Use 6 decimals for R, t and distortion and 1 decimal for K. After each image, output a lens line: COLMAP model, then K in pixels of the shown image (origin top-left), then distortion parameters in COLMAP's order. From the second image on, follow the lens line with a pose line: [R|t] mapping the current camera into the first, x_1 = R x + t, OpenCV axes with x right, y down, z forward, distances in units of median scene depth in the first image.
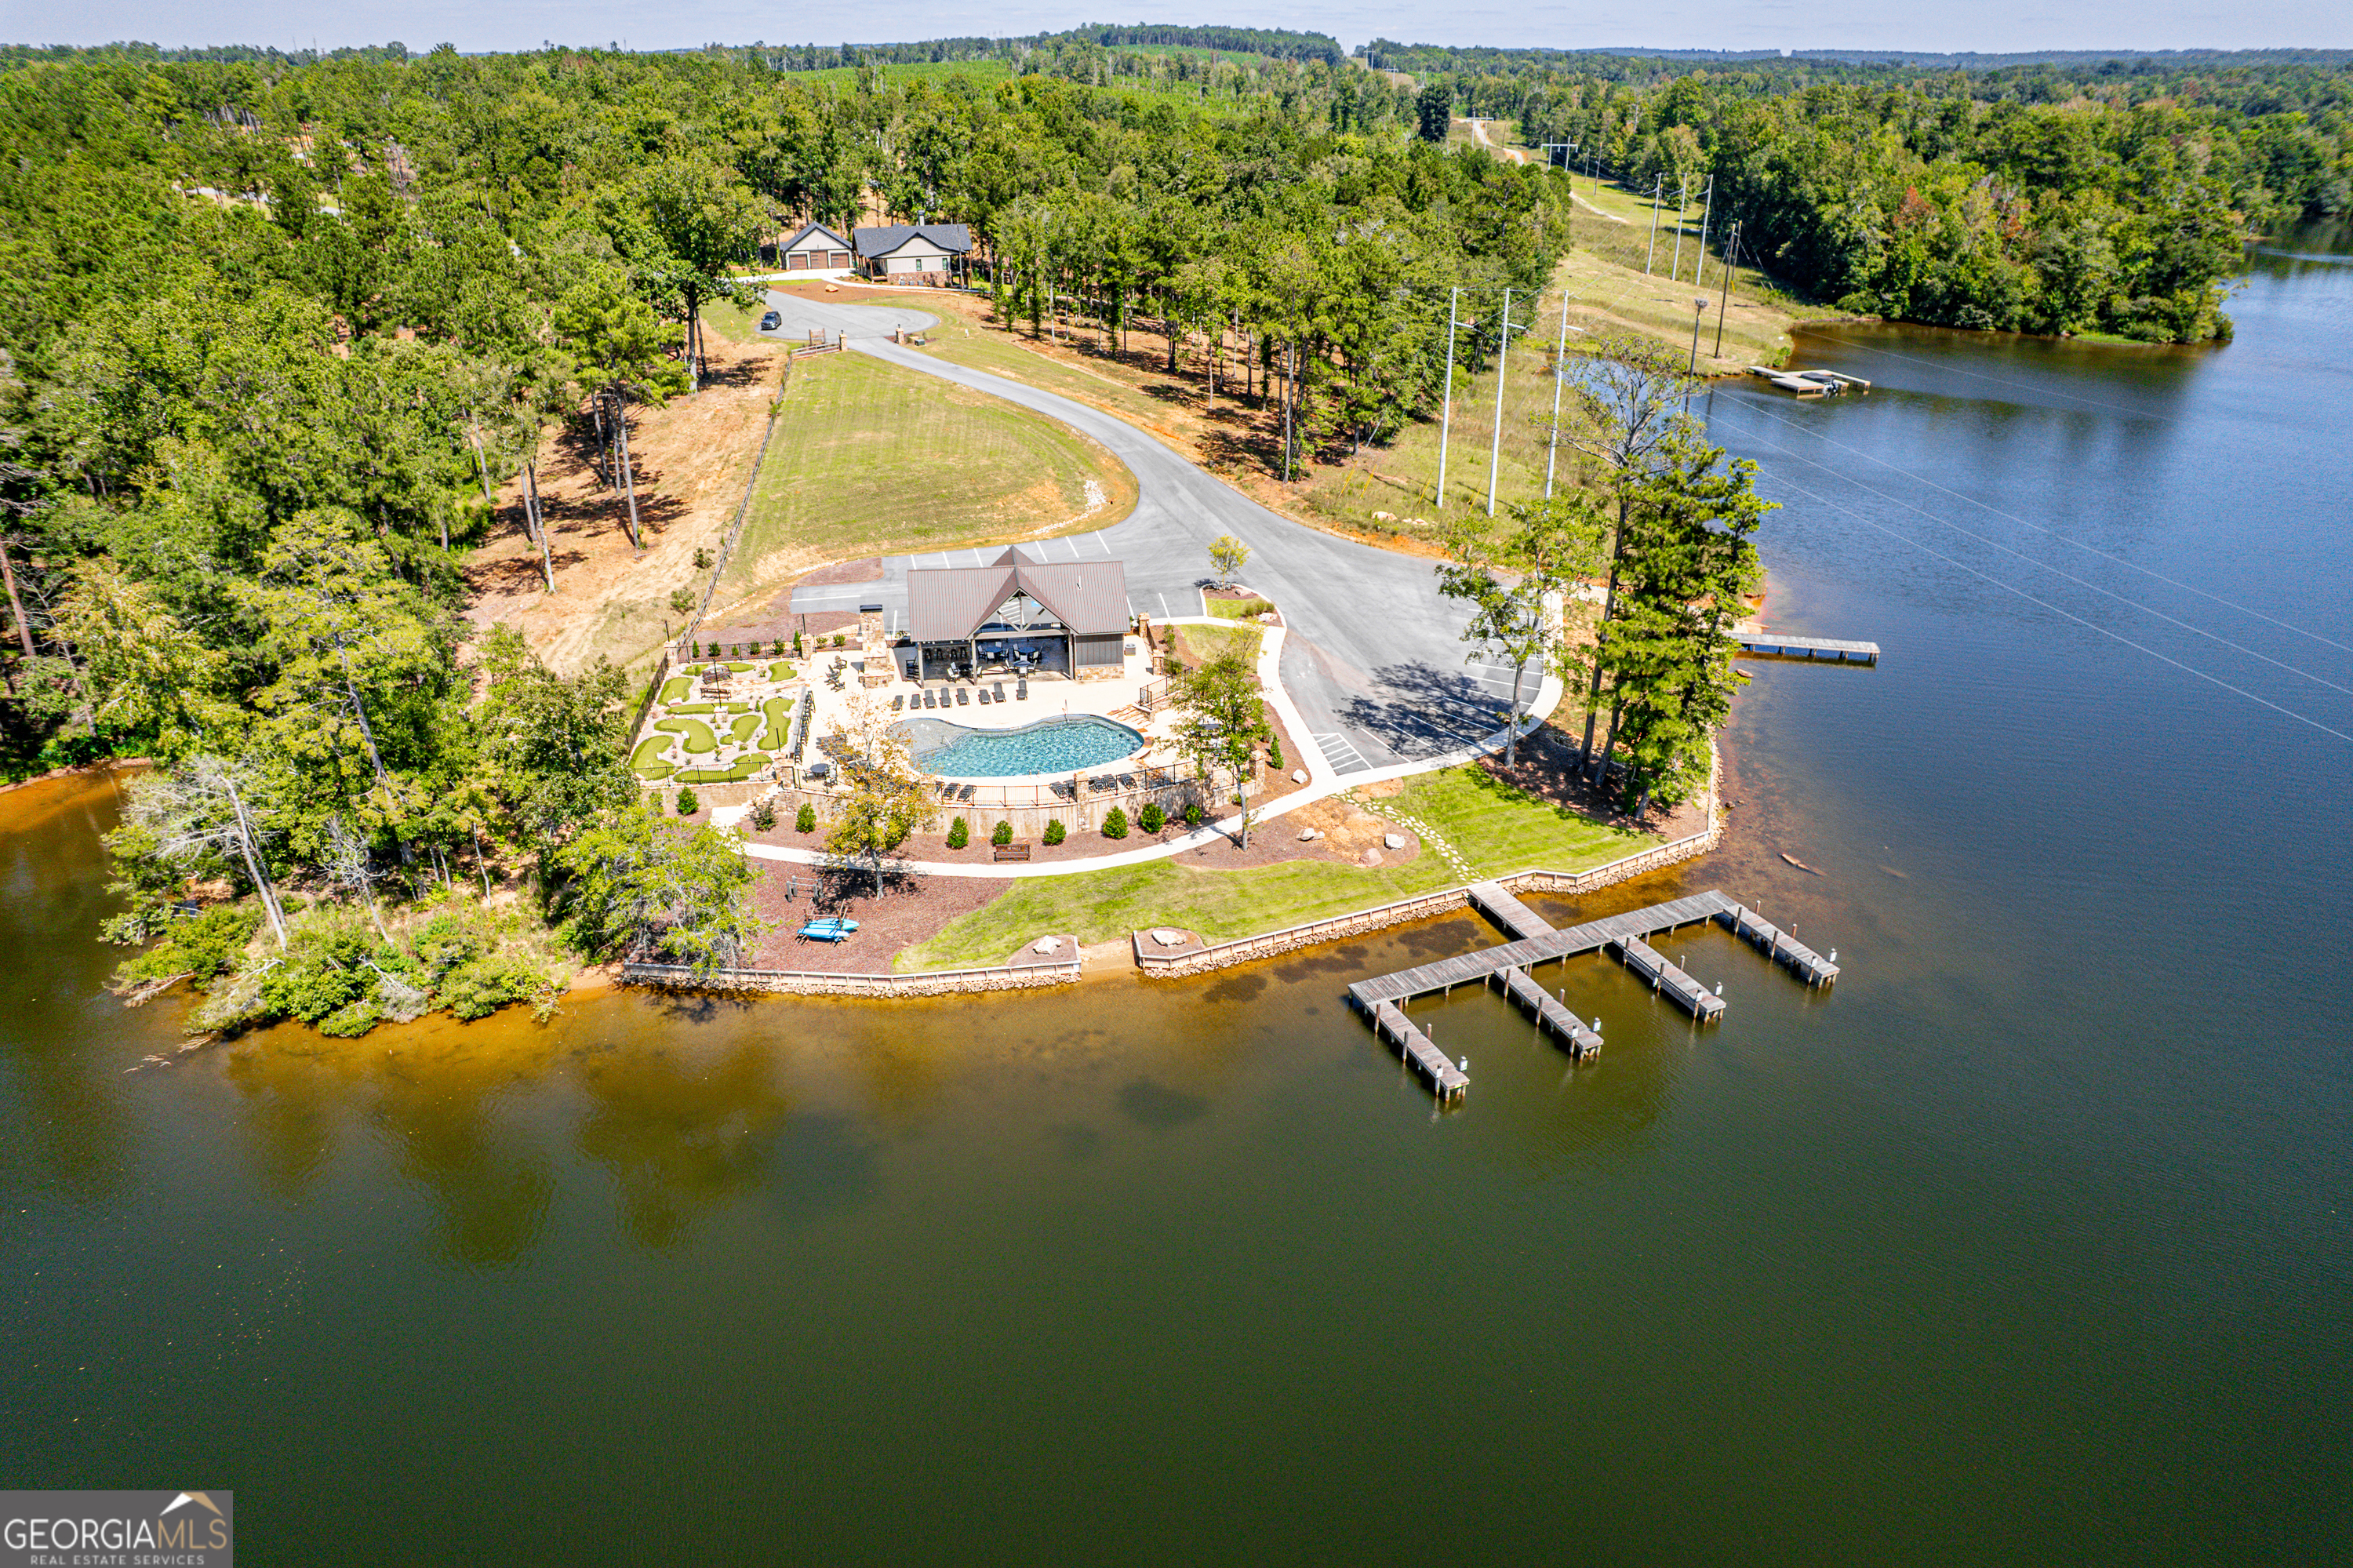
lens RADIAL K [[1504.3, 0, 1174.2], [0, 1504.3, 780.4], [0, 0, 1]] dist [-0.066552, 0.047726]
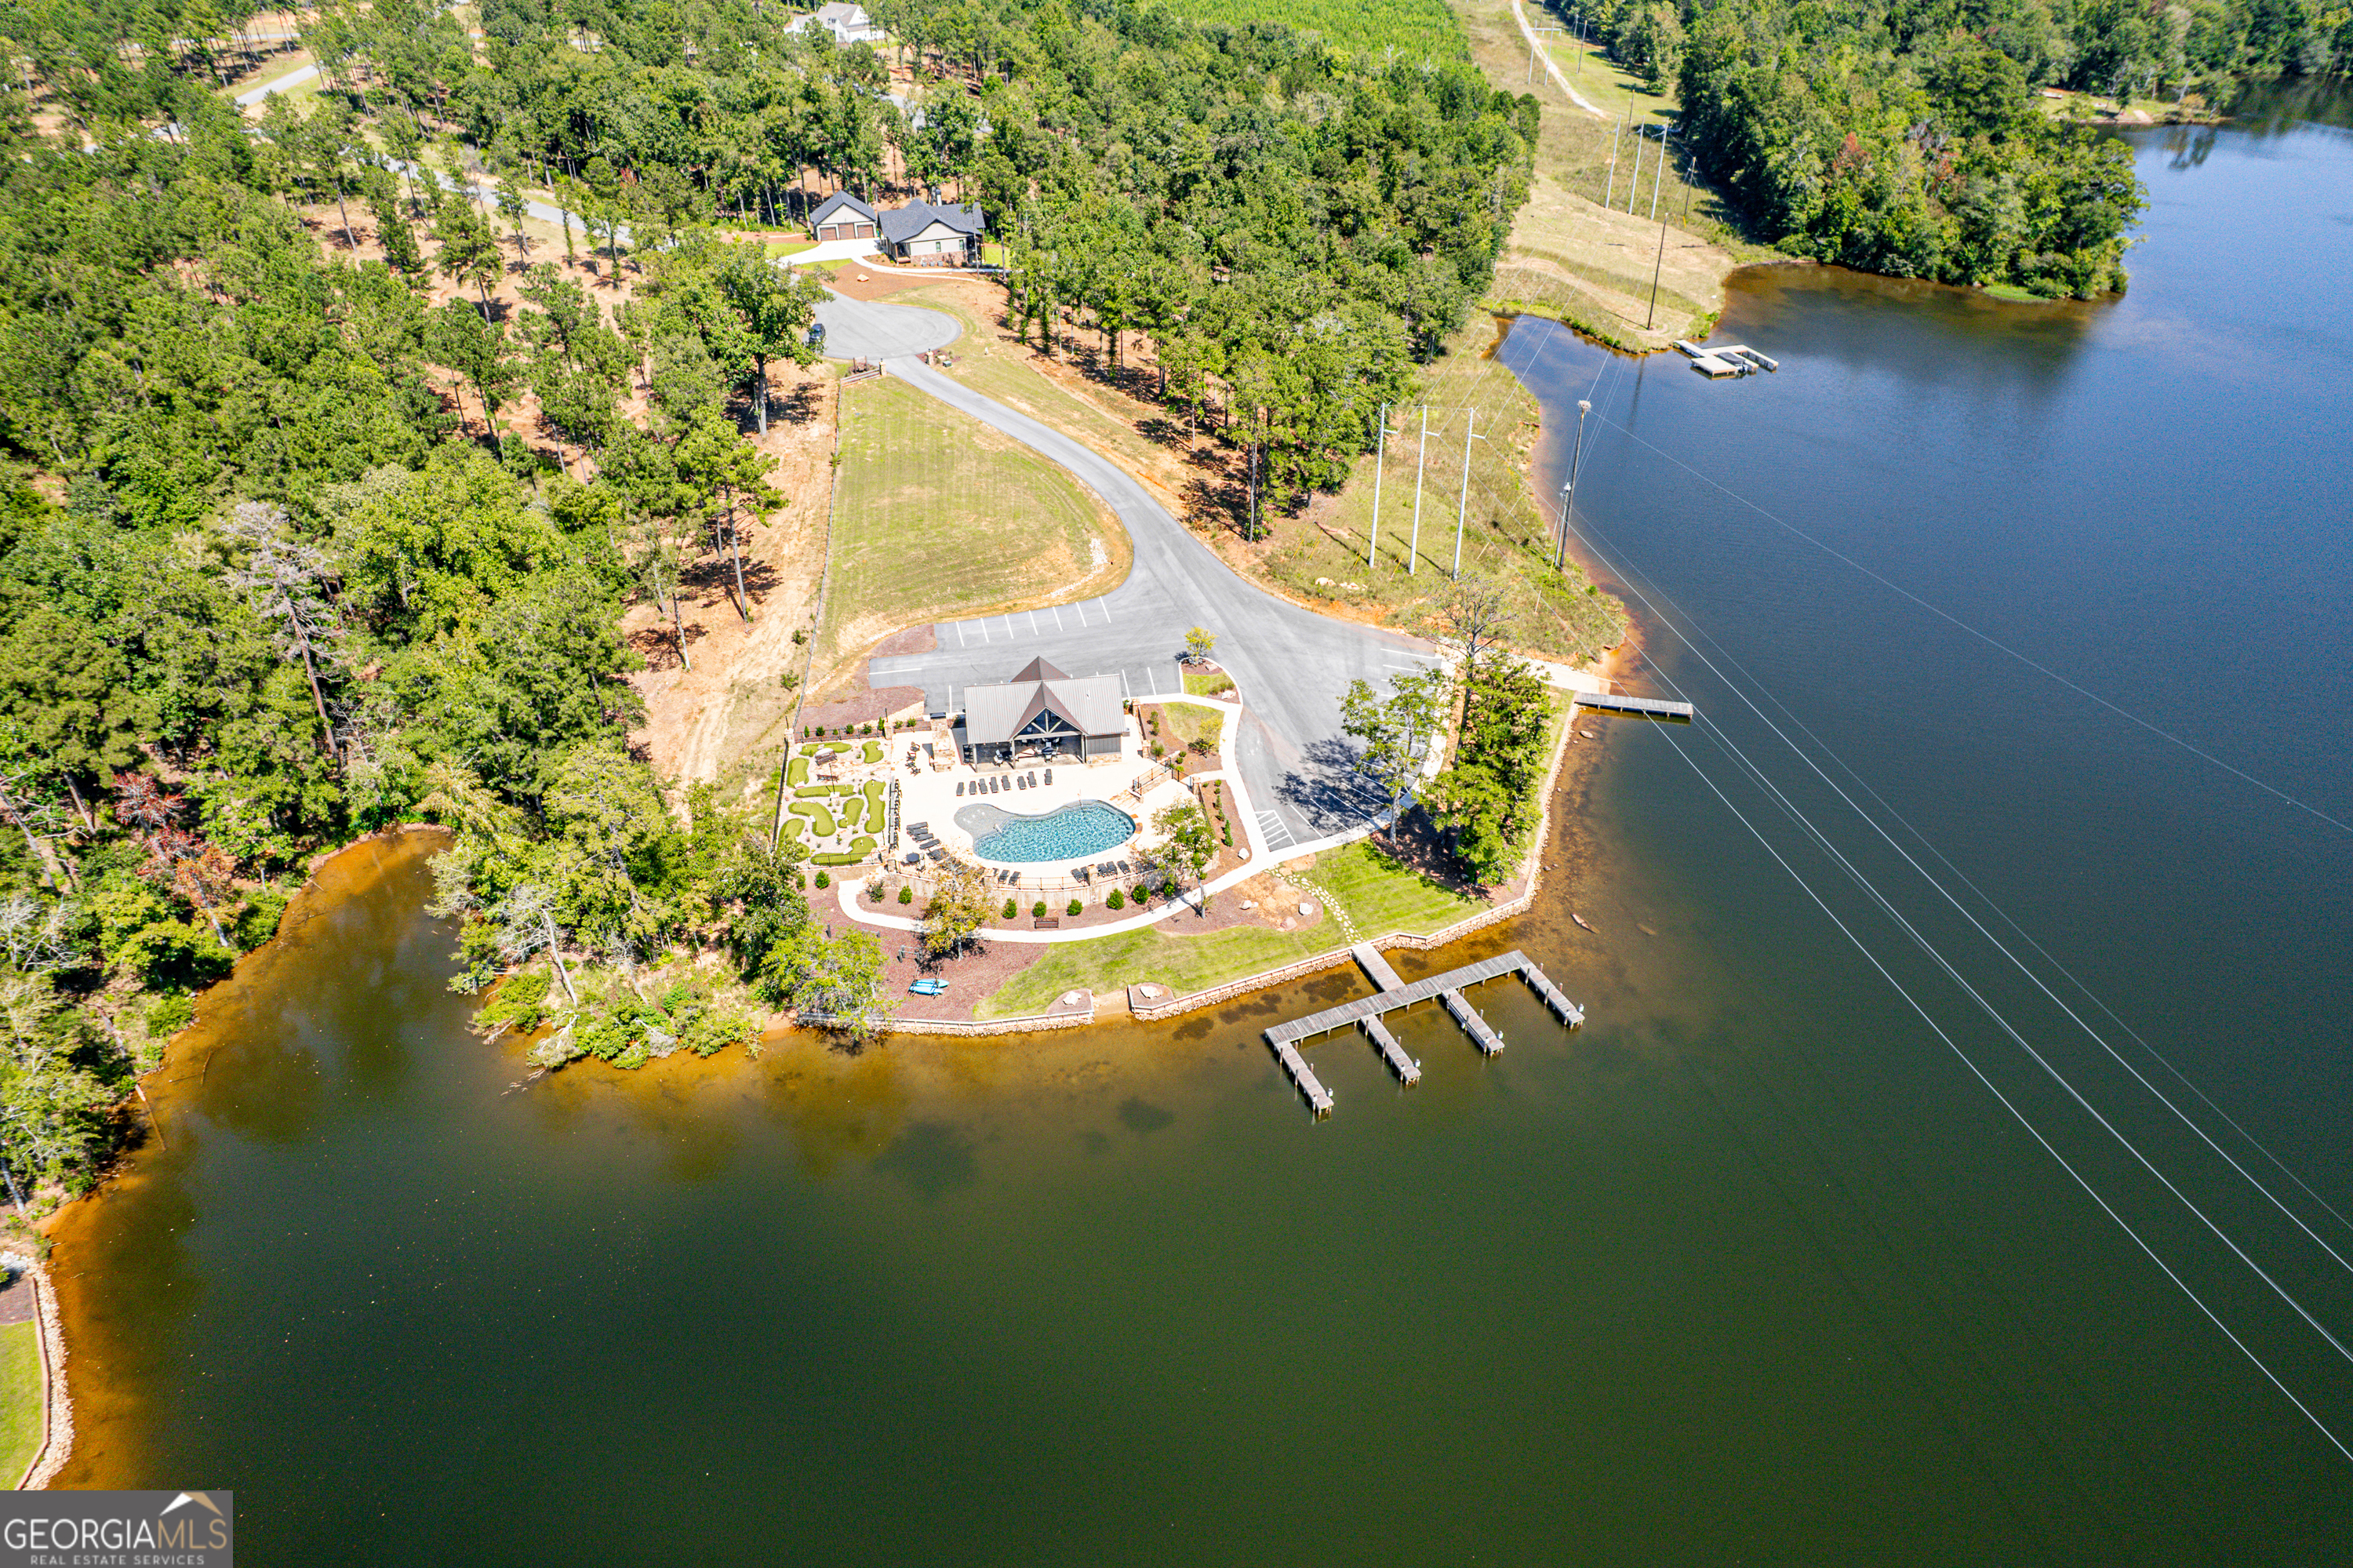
lens RADIAL K [[1504.3, 0, 1172.7], [0, 1504.3, 776.3], [0, 0, 1]] dist [-0.066552, 0.047726]
pose [[0.999993, -0.001242, -0.003554, 0.016510], [0.001748, 0.989281, 0.146015, -0.228744], [0.003335, -0.146020, 0.989276, -0.329862]]
